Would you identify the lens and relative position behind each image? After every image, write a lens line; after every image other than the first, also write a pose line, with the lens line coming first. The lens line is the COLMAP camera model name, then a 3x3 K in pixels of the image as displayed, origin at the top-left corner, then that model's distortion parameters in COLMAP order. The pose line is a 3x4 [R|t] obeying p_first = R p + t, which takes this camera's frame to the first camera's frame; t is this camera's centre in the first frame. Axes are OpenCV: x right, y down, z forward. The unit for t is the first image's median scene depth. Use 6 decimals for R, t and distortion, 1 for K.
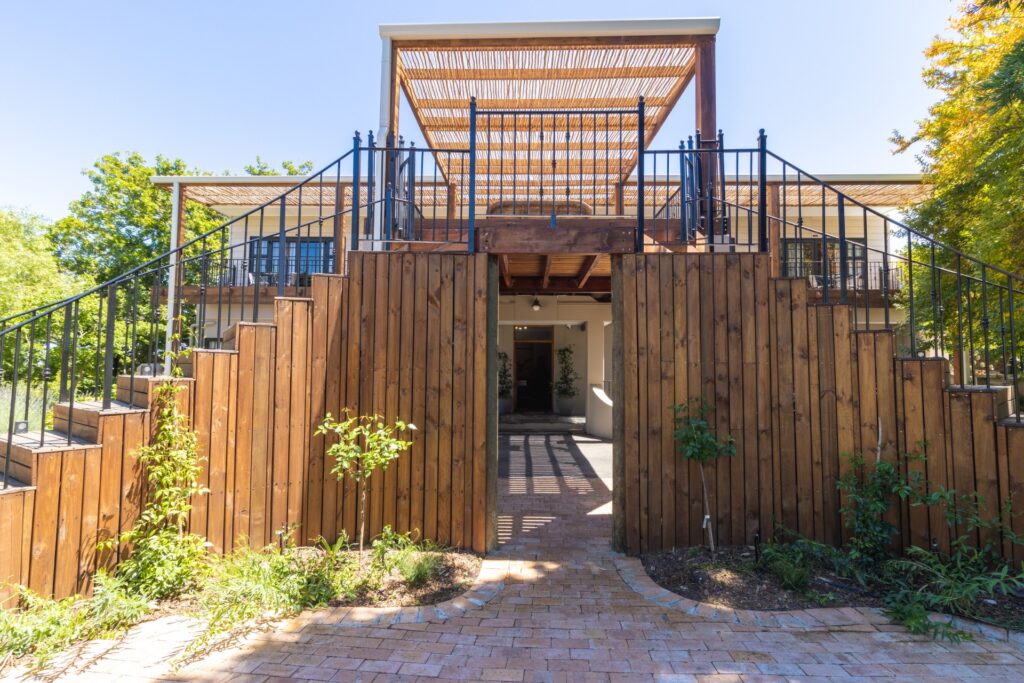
lens RADIAL K [[489.3, 0, 512.0], [0, 489.3, 341.5], [0, 0, 1]] dist [-0.000374, -0.000180]
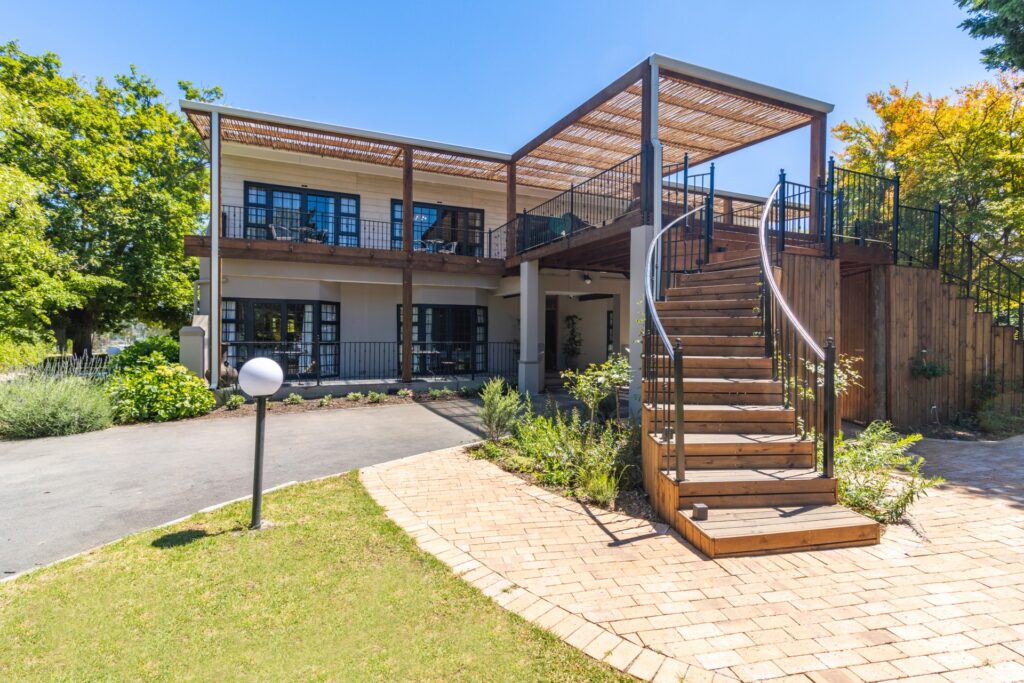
lens RADIAL K [[489.3, 0, 512.0], [0, 489.3, 341.5], [0, 0, 1]] dist [-0.000374, -0.000180]
pose [[0.906299, -0.007418, 0.422571, -1.774640], [-0.022423, 0.997594, 0.065603, 0.009107], [-0.422041, -0.068932, 0.903952, -0.024998]]
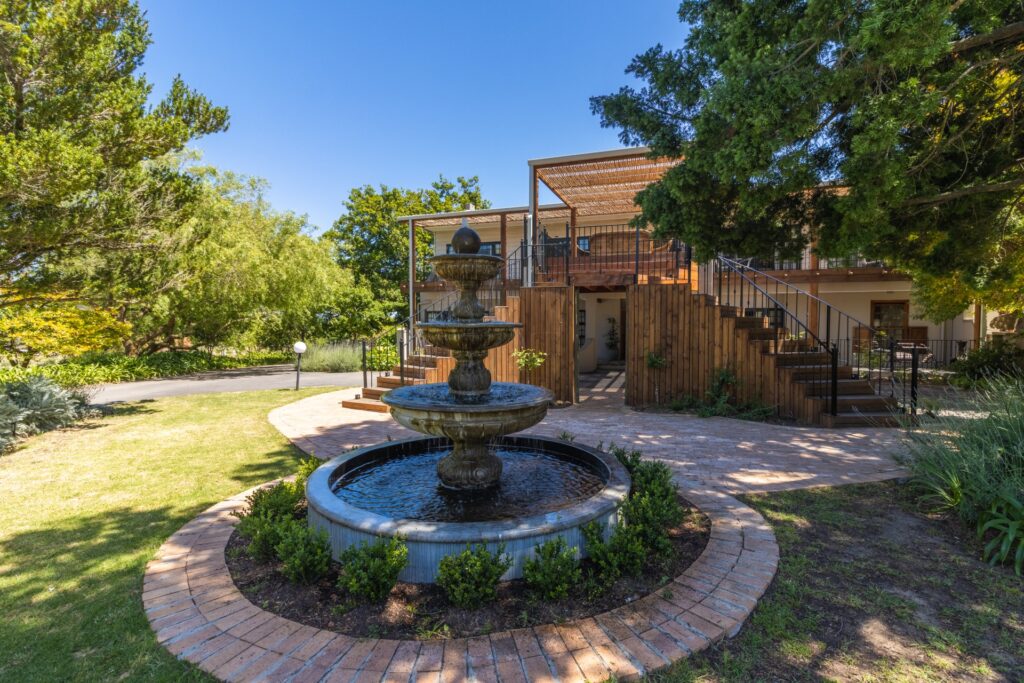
lens RADIAL K [[470.2, 0, 512.0], [0, 470.2, 341.5], [0, 0, 1]] dist [-0.000145, -0.000034]
pose [[0.956624, 0.002081, -0.291320, 0.360510], [0.024537, 0.995846, 0.087687, -0.122832], [0.290292, -0.091032, 0.952599, -1.453371]]
